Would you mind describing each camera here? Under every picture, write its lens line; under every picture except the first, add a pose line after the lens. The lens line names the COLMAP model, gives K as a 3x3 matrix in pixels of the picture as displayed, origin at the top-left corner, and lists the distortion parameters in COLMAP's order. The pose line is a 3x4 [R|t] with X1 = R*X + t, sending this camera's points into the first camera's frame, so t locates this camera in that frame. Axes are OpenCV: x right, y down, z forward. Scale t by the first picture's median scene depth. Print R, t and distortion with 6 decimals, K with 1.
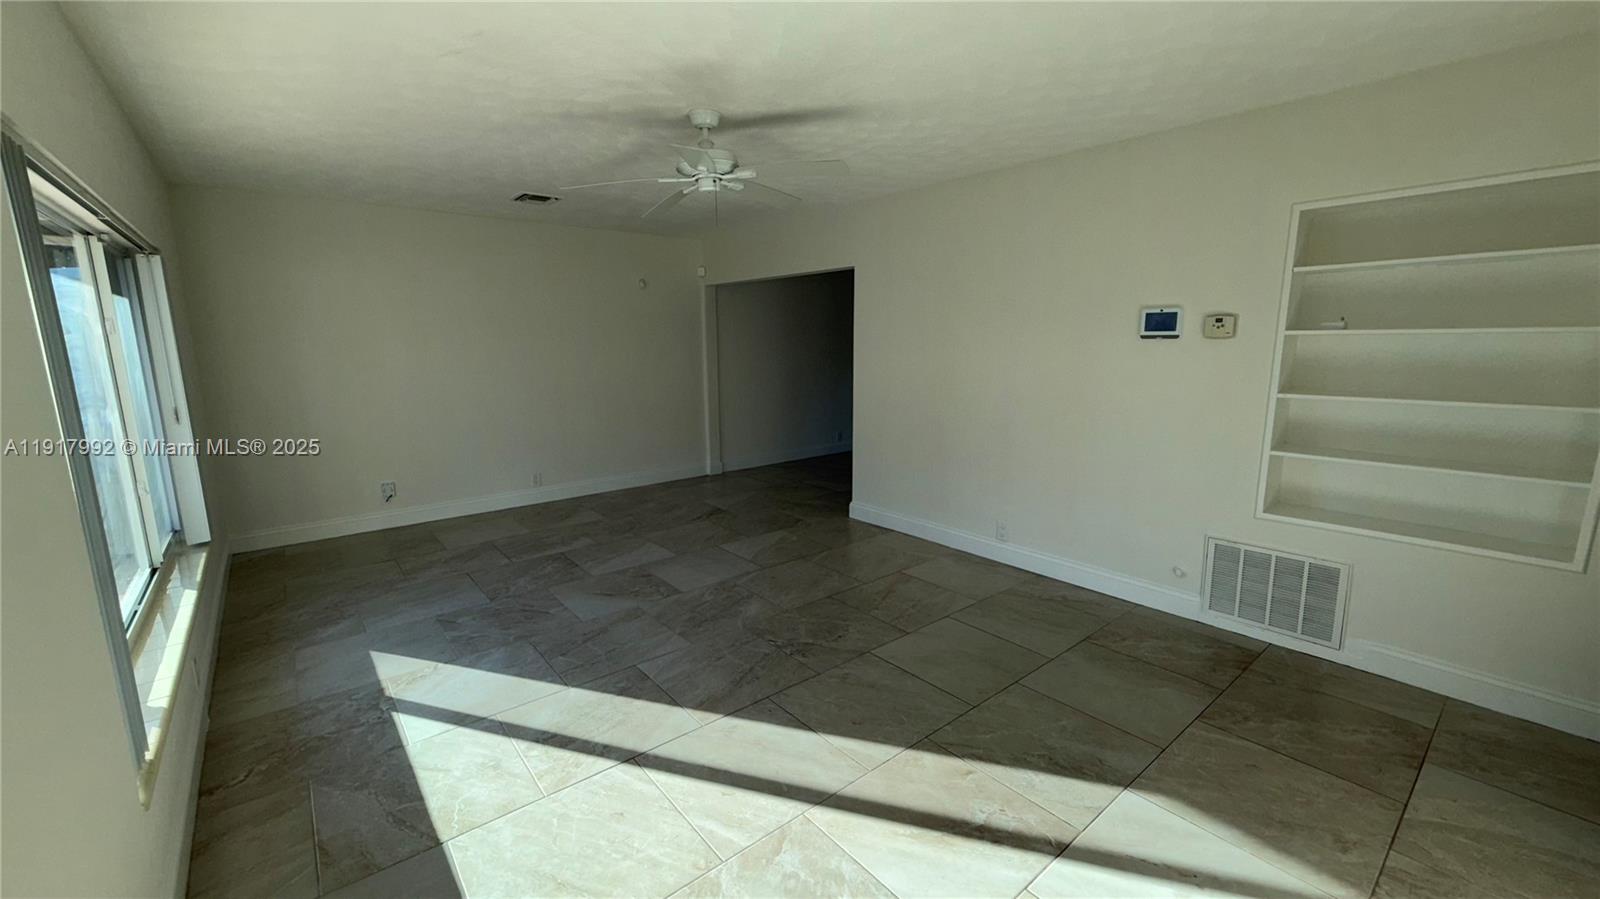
lens RADIAL K [[636.5, 0, 796.6], [0, 636.5, 453.9], [0, 0, 1]] dist [-0.000168, -0.000080]
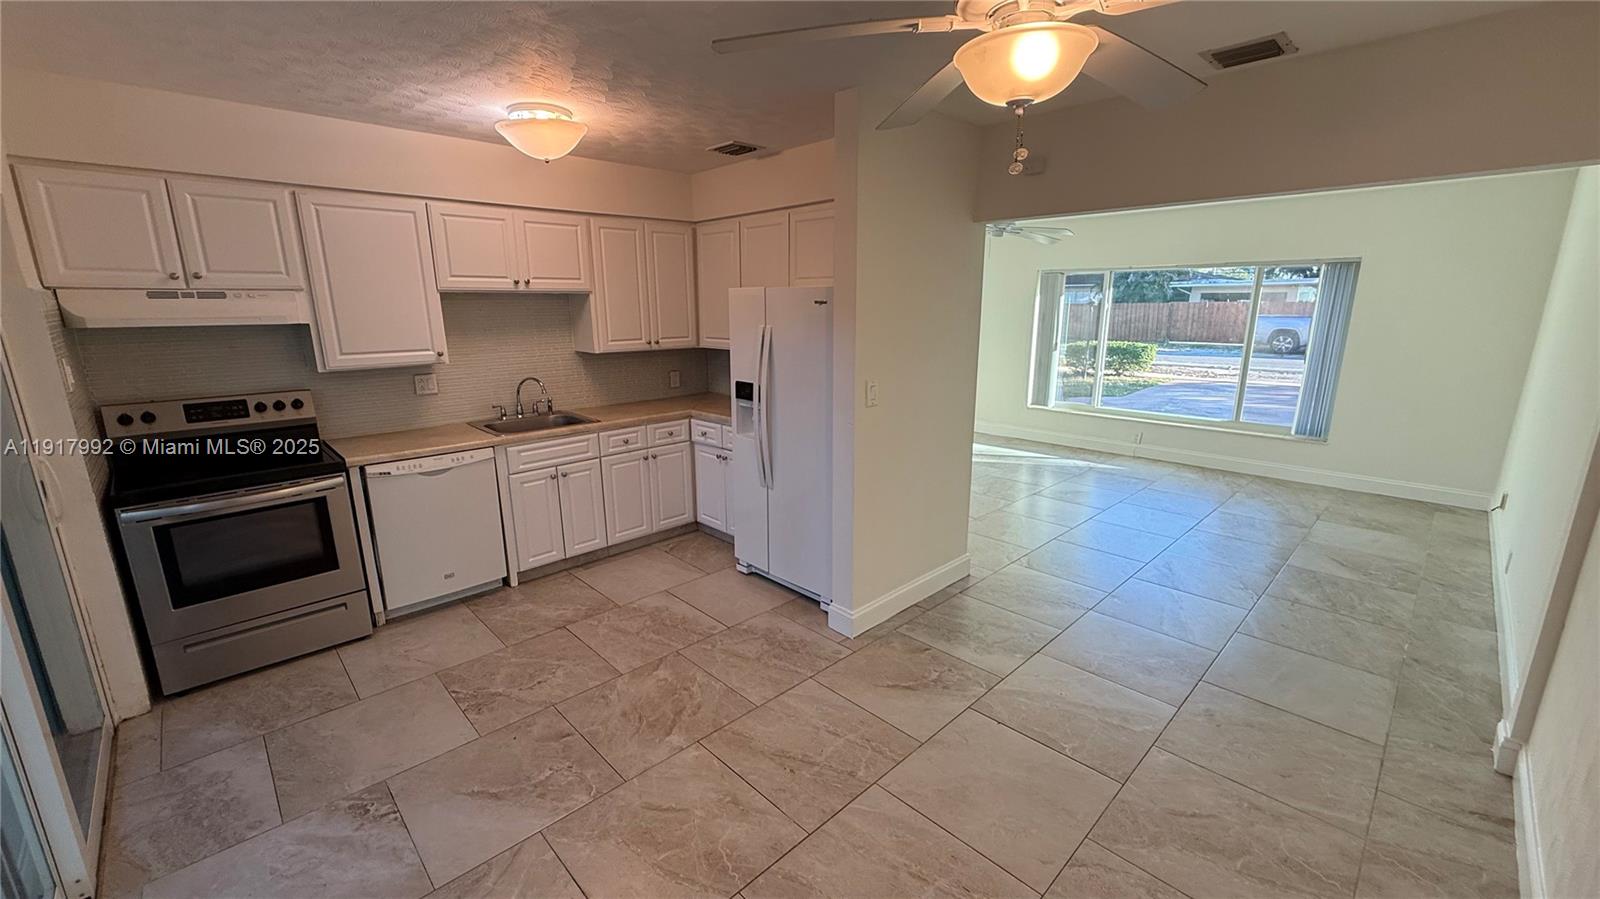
lens RADIAL K [[636.5, 0, 796.6], [0, 636.5, 453.9], [0, 0, 1]] dist [-0.000168, -0.000080]
pose [[-0.996746, 0.030787, -0.074498, 0.457989], [-0.001926, 0.914832, 0.403831, -0.445273], [0.080585, 0.402660, -0.911795, 2.210450]]
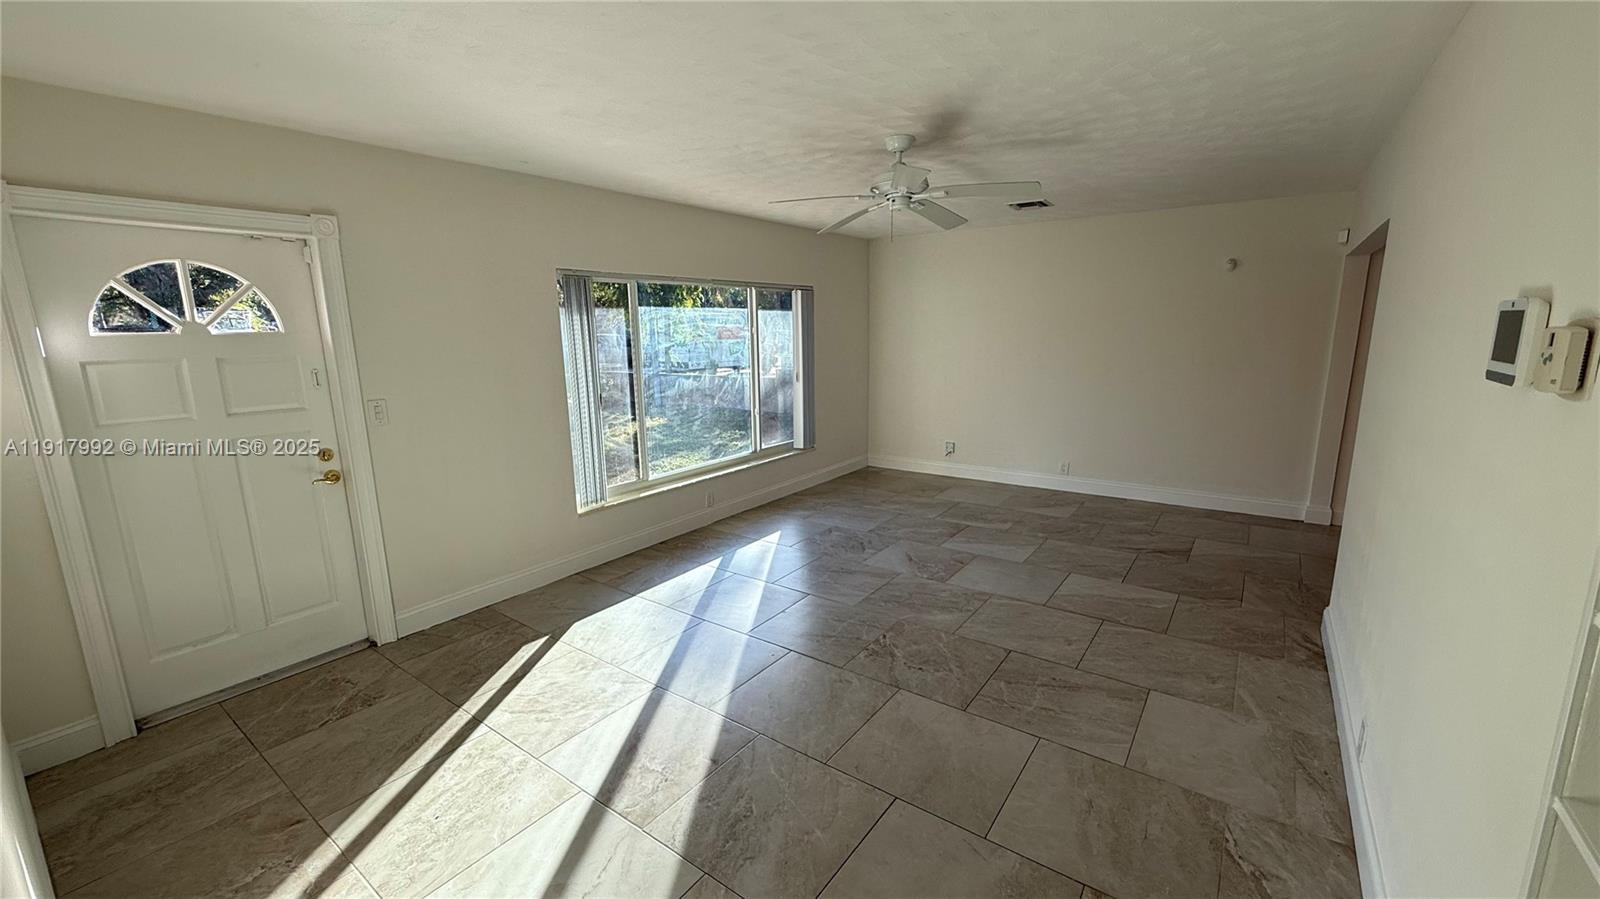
lens RADIAL K [[636.5, 0, 796.6], [0, 636.5, 453.9], [0, 0, 1]] dist [-0.000168, -0.000080]
pose [[0.248565, 0.193810, -0.949027, 0.708045], [-0.160108, 0.974521, 0.157082, -0.114521], [0.955291, 0.112902, 0.273262, 0.449020]]
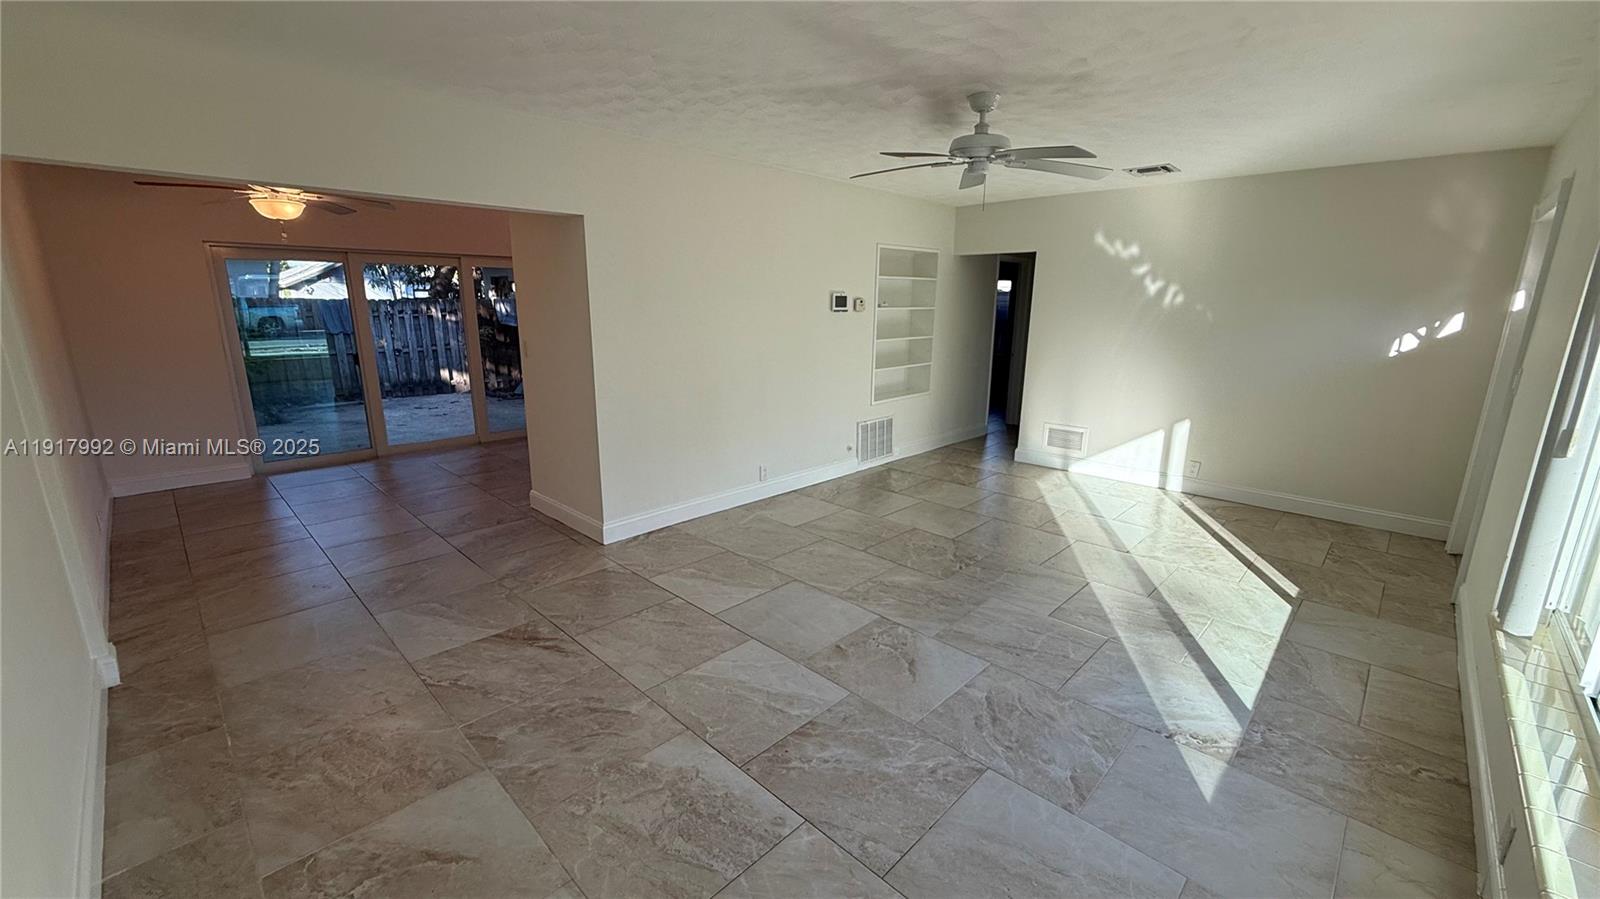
lens RADIAL K [[635.6, 0, 795.9], [0, 635.6, 452.9], [0, 0, 1]] dist [0.000086, -0.000348]
pose [[-0.109325, -0.224577, 0.968304, -0.928356], [0.173624, 0.954853, 0.241060, -0.214466], [-0.978725, 0.194475, -0.065398, 1.109242]]
